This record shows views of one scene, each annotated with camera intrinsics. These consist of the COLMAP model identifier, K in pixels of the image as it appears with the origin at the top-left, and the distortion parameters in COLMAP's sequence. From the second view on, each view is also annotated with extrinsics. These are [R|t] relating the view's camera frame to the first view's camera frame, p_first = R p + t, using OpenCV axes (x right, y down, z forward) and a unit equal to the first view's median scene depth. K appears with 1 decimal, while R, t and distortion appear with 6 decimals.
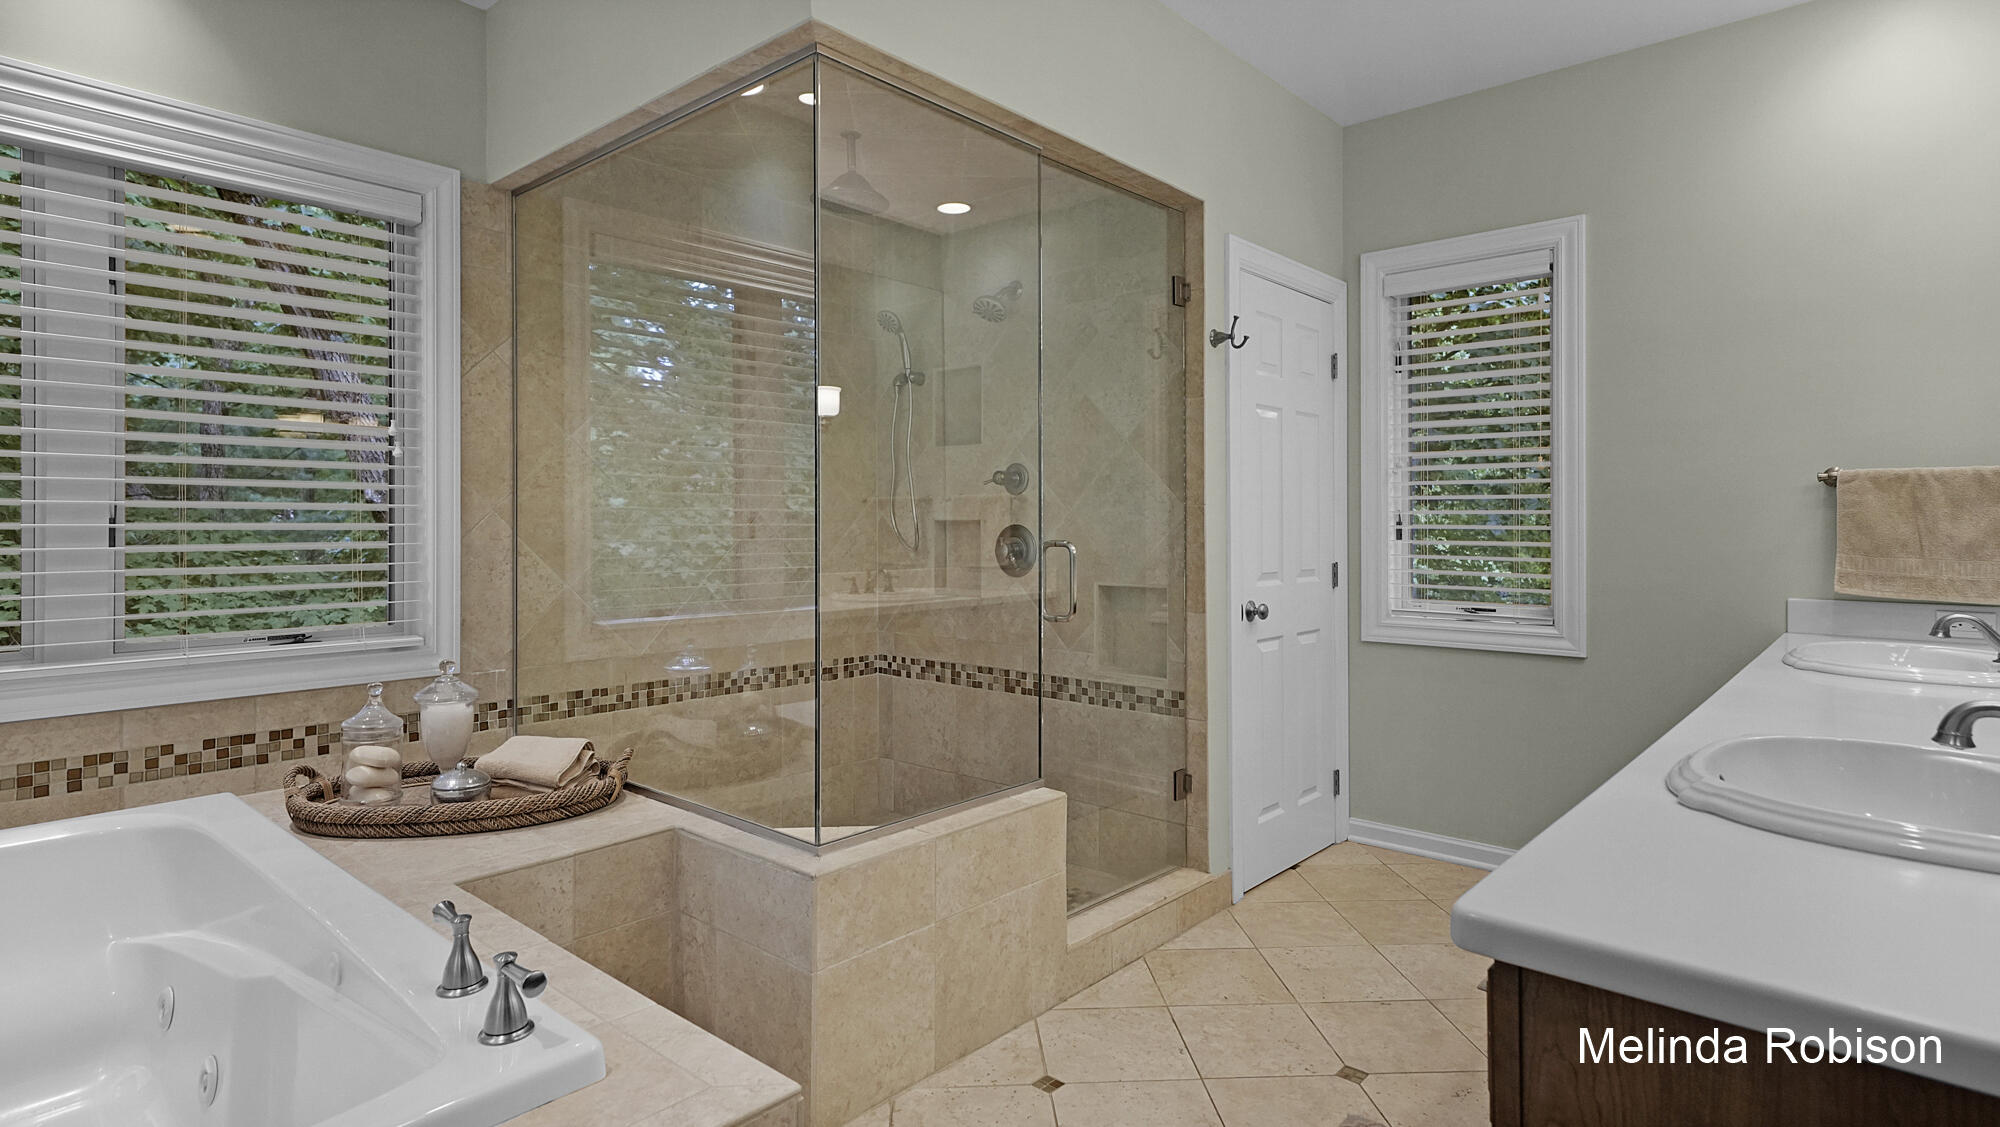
lens RADIAL K [[1028.7, 0, 1005.8], [0, 1028.7, 555.5], [0, 0, 1]] dist [0.002177, 0.000064]
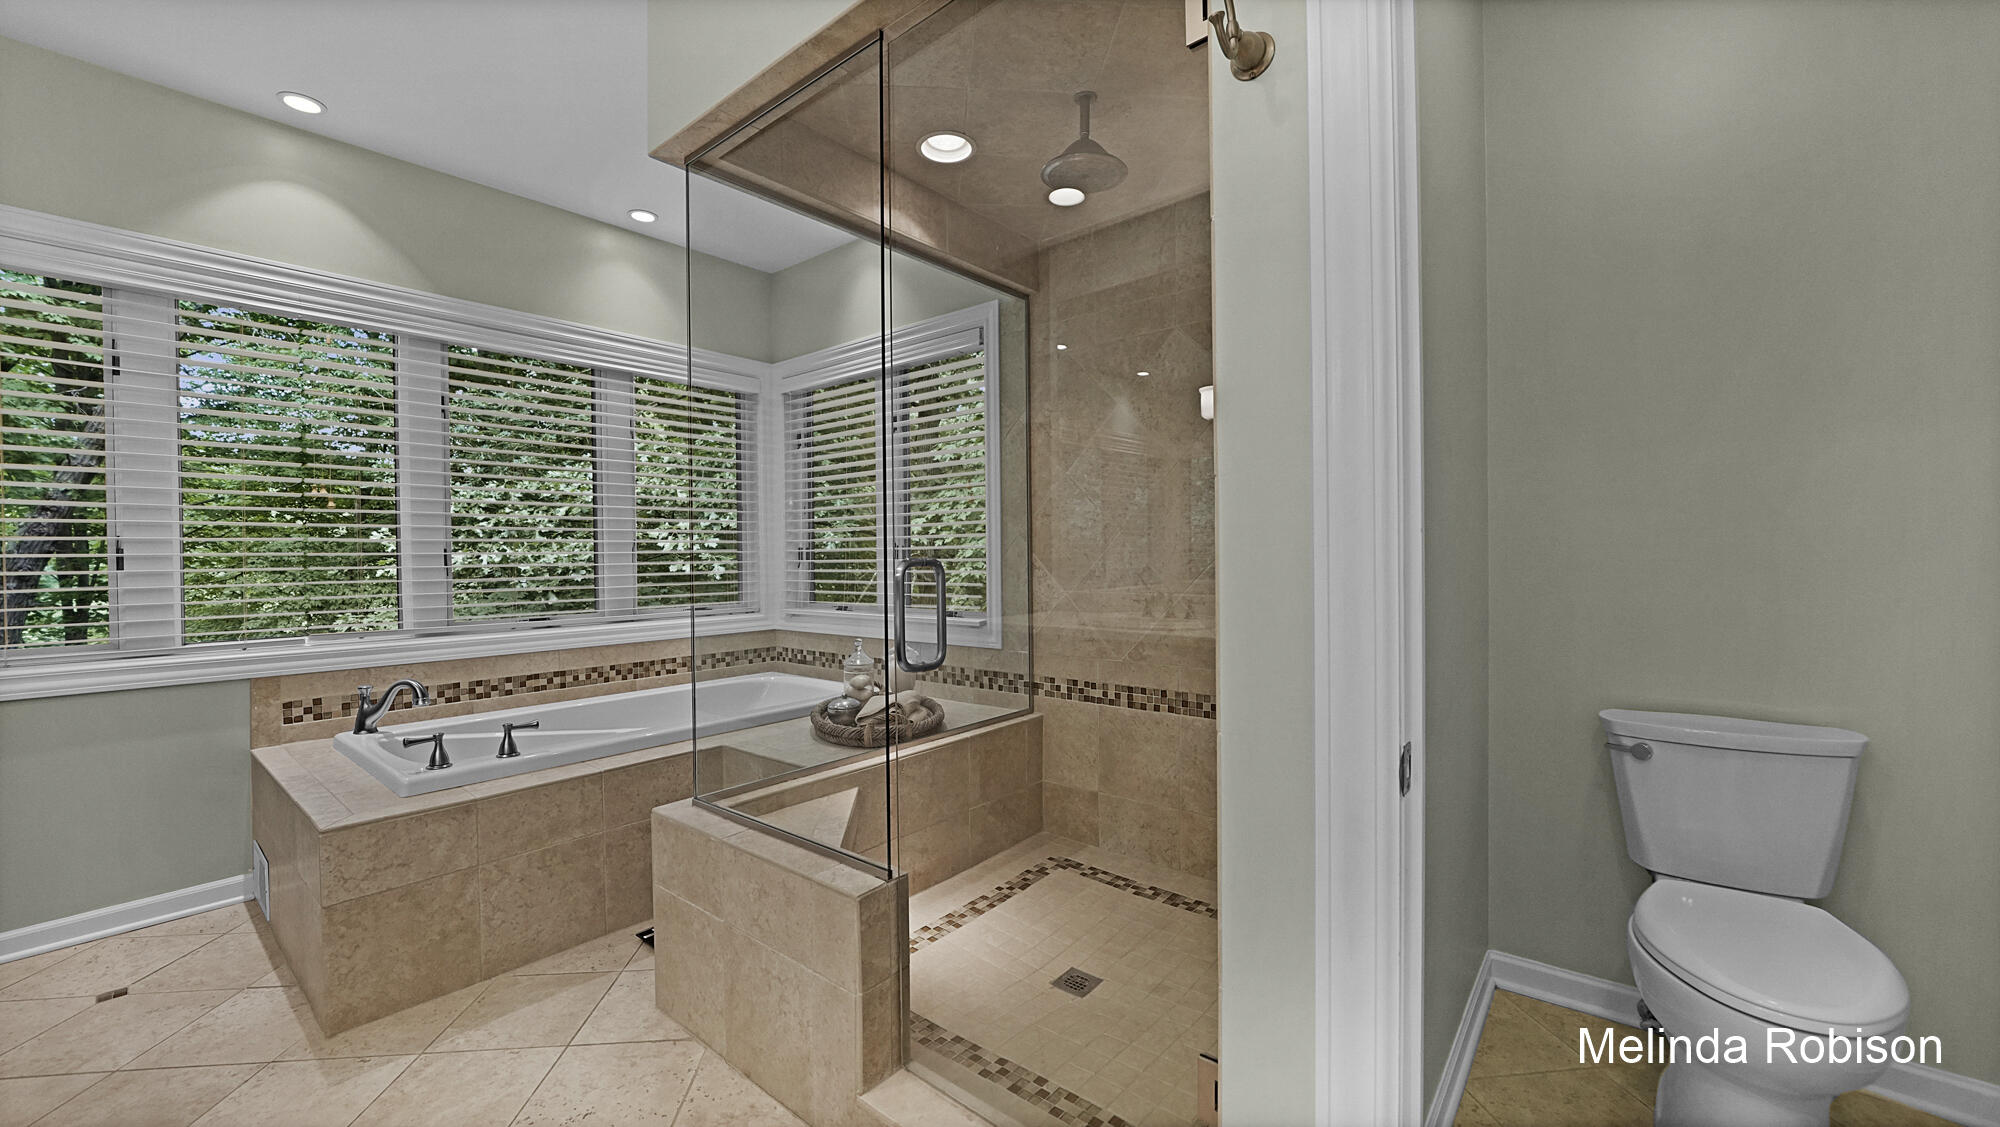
lens RADIAL K [[767.4, 0, 991.7], [0, 767.4, 581.4], [0, 0, 1]] dist [-0.015598, 0.002753]
pose [[0.027480, 0.031658, -0.999121, 0.518068], [-0.023033, 0.999253, 0.031029, -0.012380], [0.999357, 0.022160, 0.028188, 0.920666]]
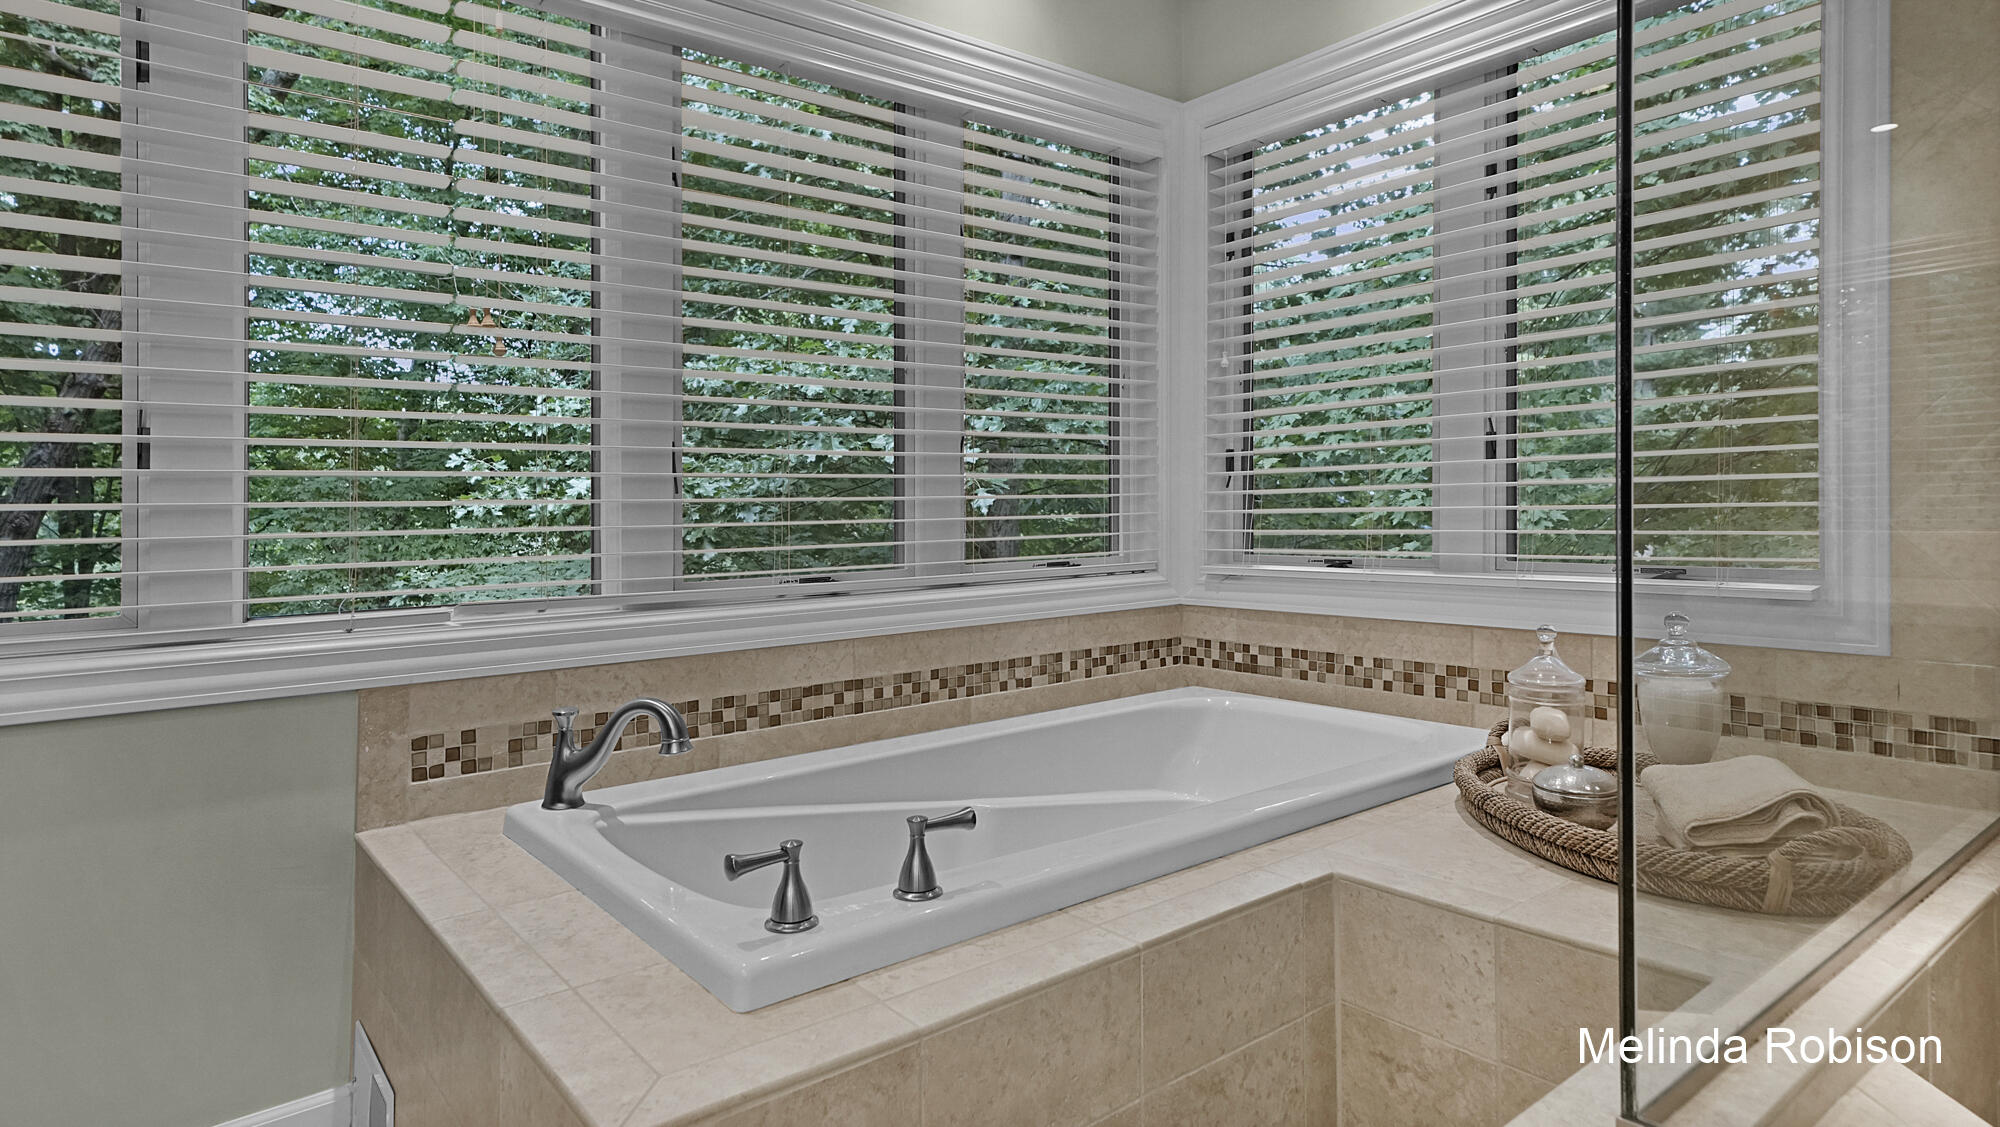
lens RADIAL K [[1125.4, 0, 992.5], [0, 1125.4, 503.4], [0, 0, 1]] dist [0.010961, 0.003667]
pose [[-0.176904, 0.000279, -0.984228, 0.211498], [-0.015477, 0.999876, 0.003066, 0.030018], [0.984106, 0.015775, -0.176878, 0.577361]]
